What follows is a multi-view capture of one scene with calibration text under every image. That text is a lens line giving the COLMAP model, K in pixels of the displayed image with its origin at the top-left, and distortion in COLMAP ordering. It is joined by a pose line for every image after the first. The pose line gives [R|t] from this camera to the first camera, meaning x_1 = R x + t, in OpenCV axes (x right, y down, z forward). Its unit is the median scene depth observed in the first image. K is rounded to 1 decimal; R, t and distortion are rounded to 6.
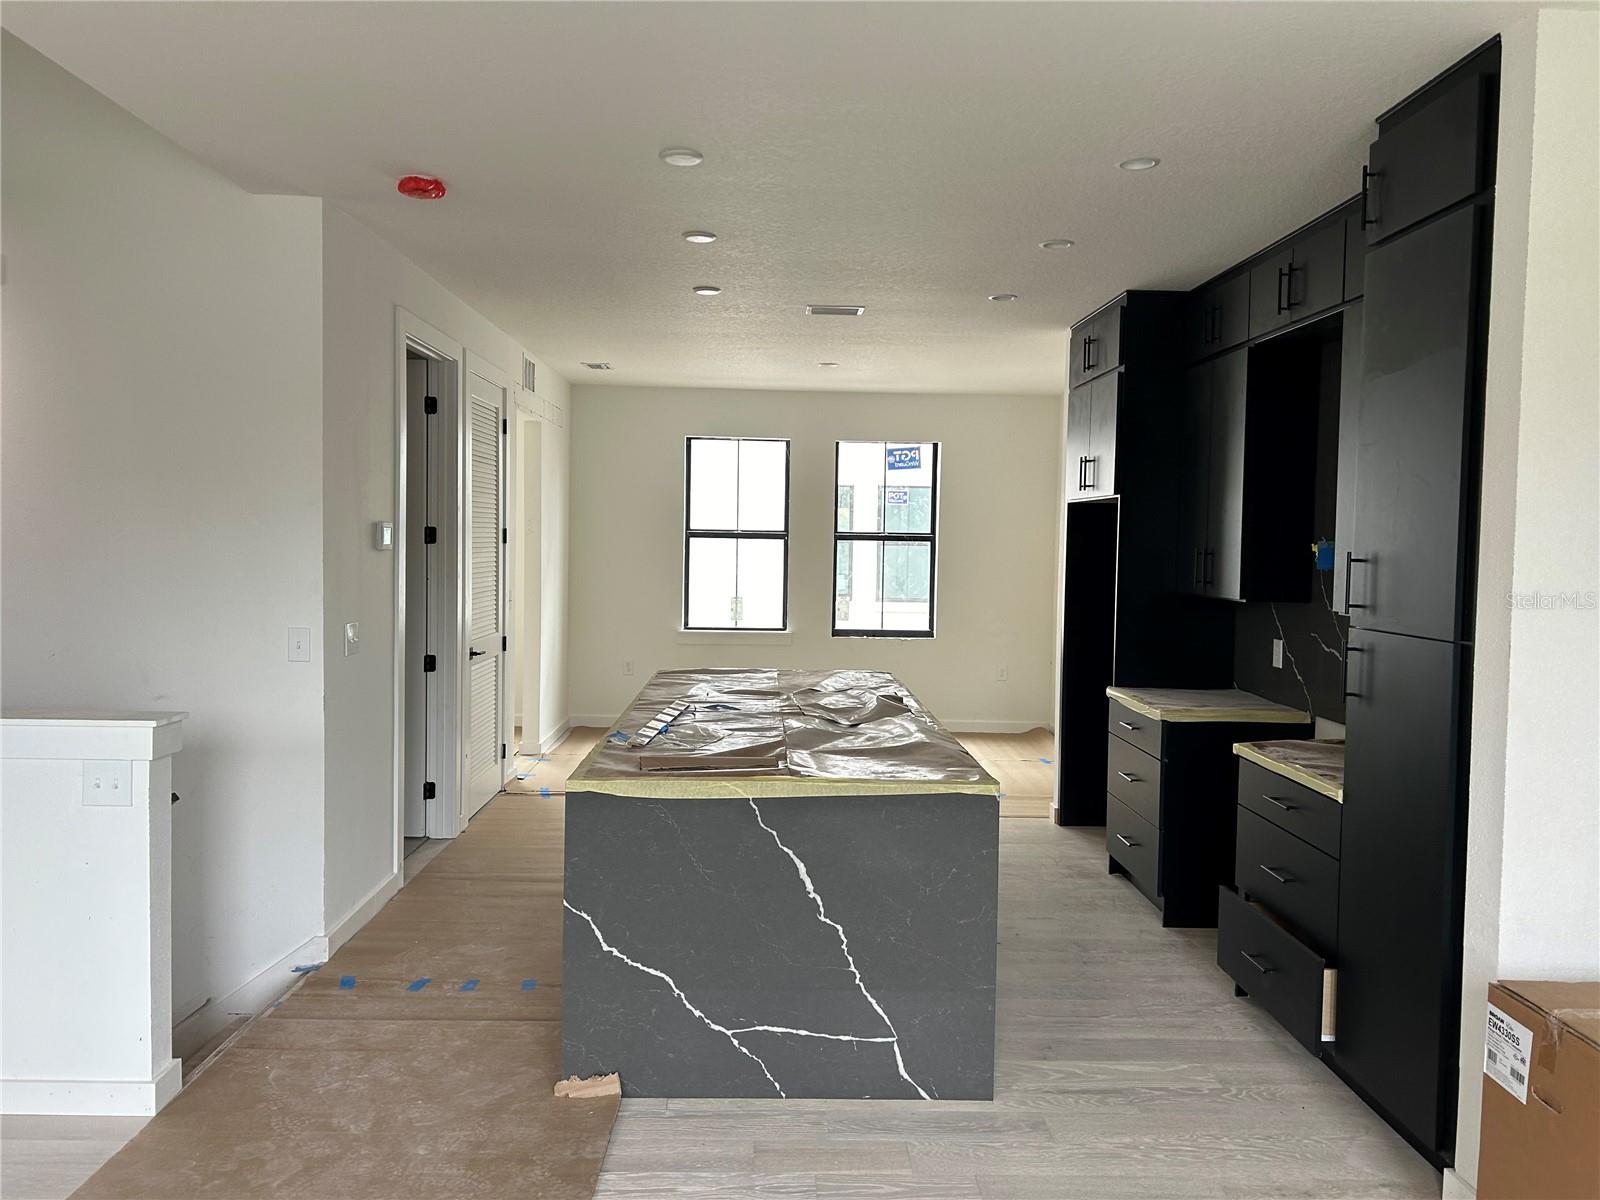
lens RADIAL K [[1202.2, 0, 804.8], [0, 1202.2, 595.1], [0, 0, 1]] dist [0.071430, -0.084654]
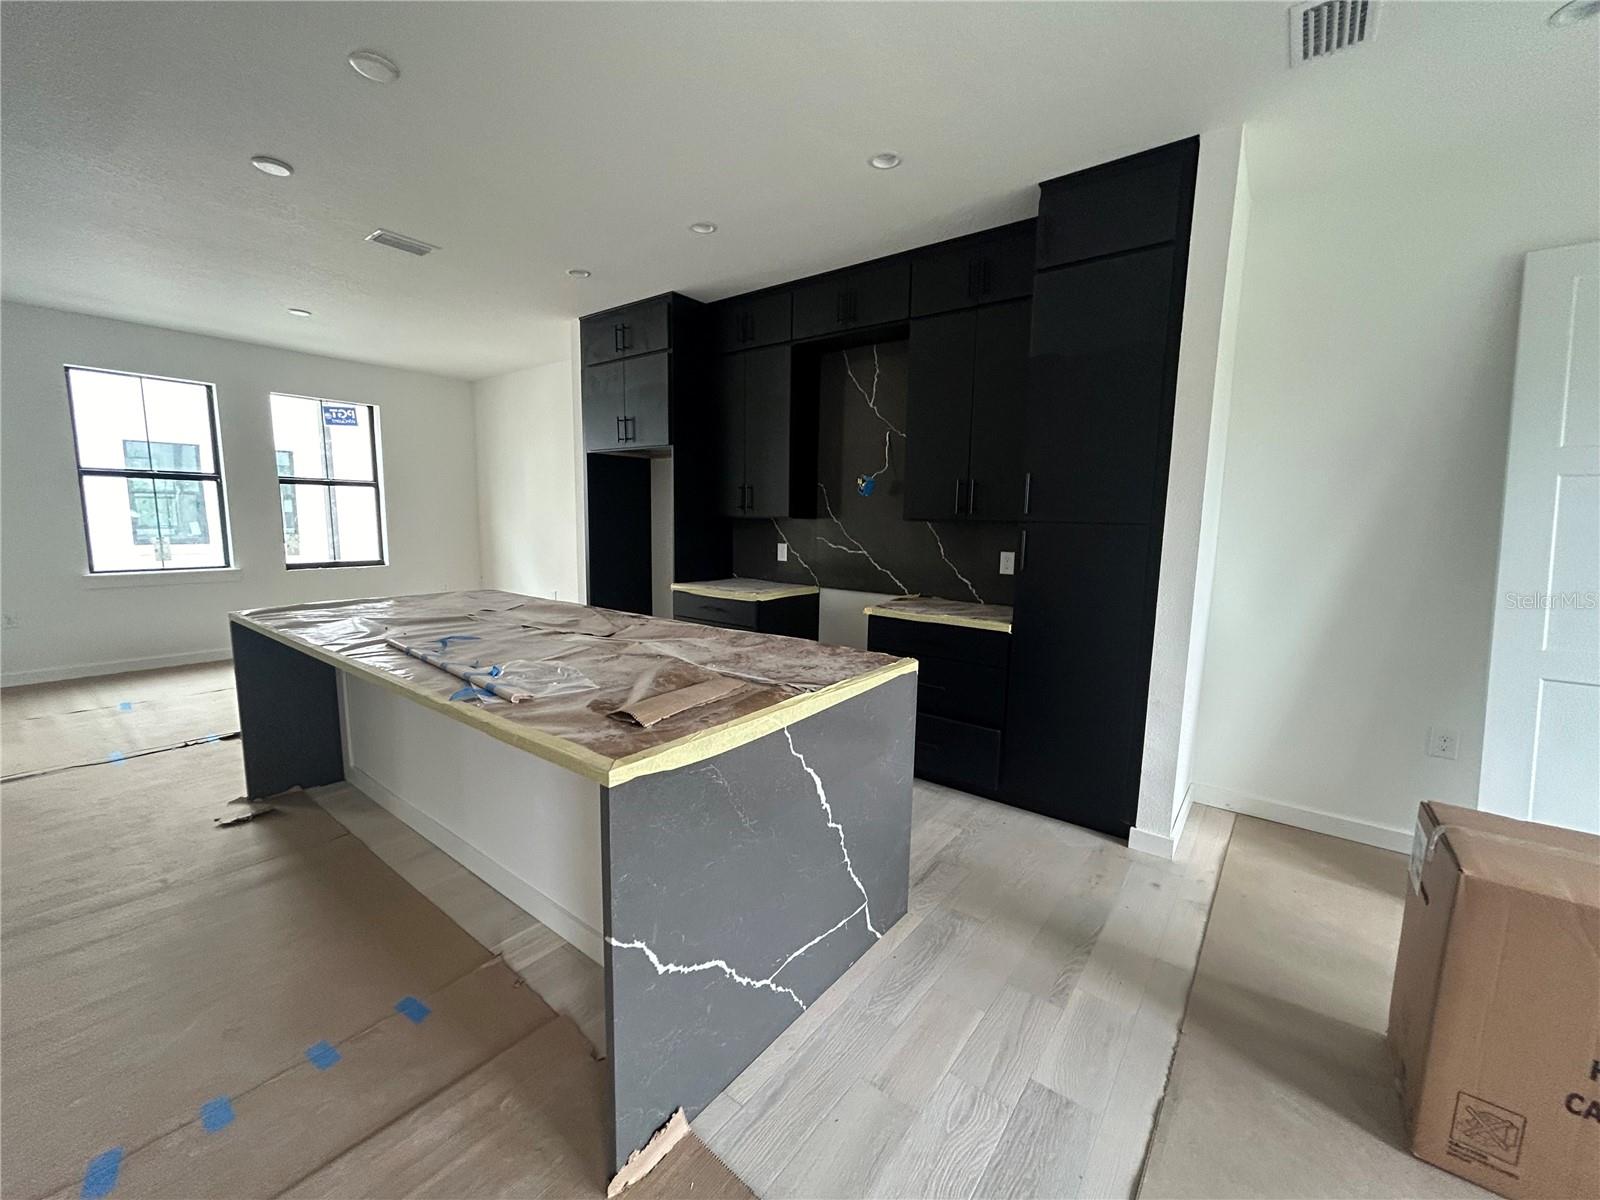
lens RADIAL K [[644.8, 0, 800.0], [0, 644.8, 600.0], [0, 0, 1]] dist [0.001030, 0.000841]
pose [[0.639609, -0.108728, 0.760972, -0.251596], [0.031349, 0.992812, 0.115504, 0.013951], [-0.768061, -0.050021, 0.638420, 0.448795]]
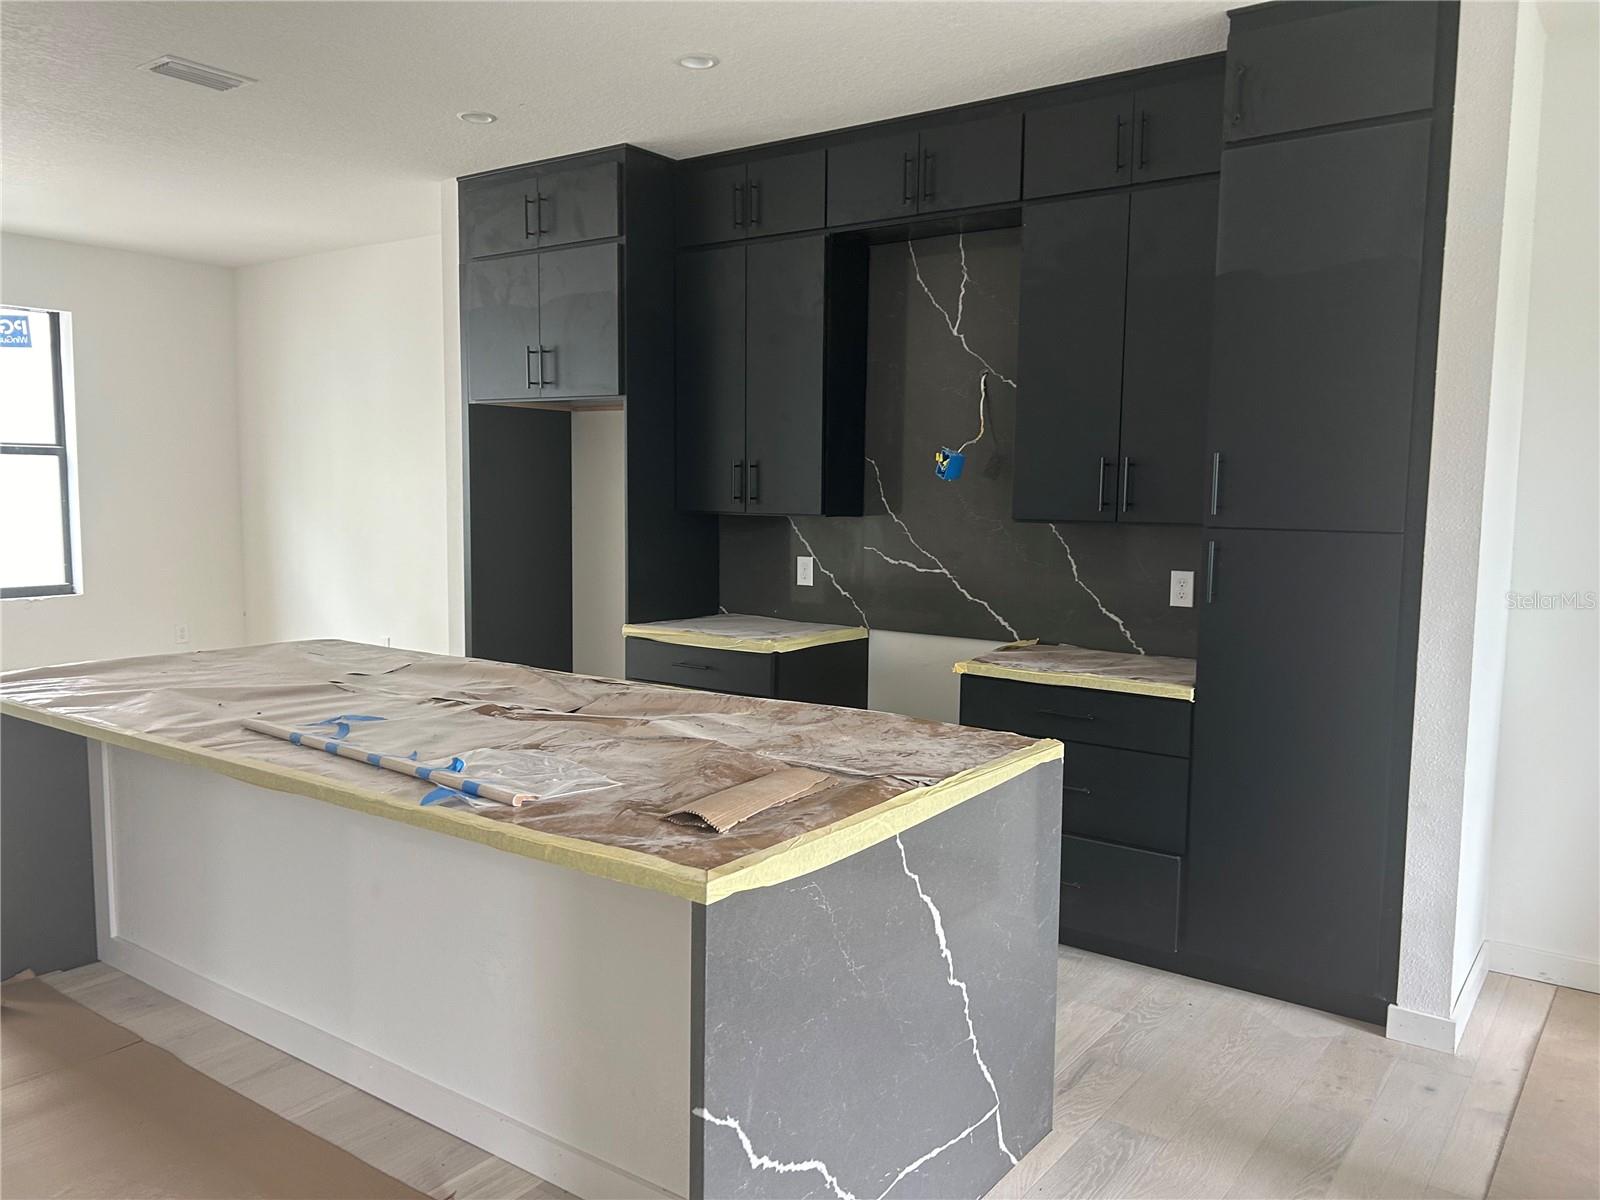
lens RADIAL K [[1209.5, 0, 815.2], [0, 1209.5, 605.5], [0, 0, 1]] dist [0.067491, -0.073219]
pose [[0.612773, -0.089101, 0.785220, -0.364150], [0.036700, 0.995760, 0.084351, -0.004406], [-0.789406, -0.022870, 0.613445, 0.417429]]
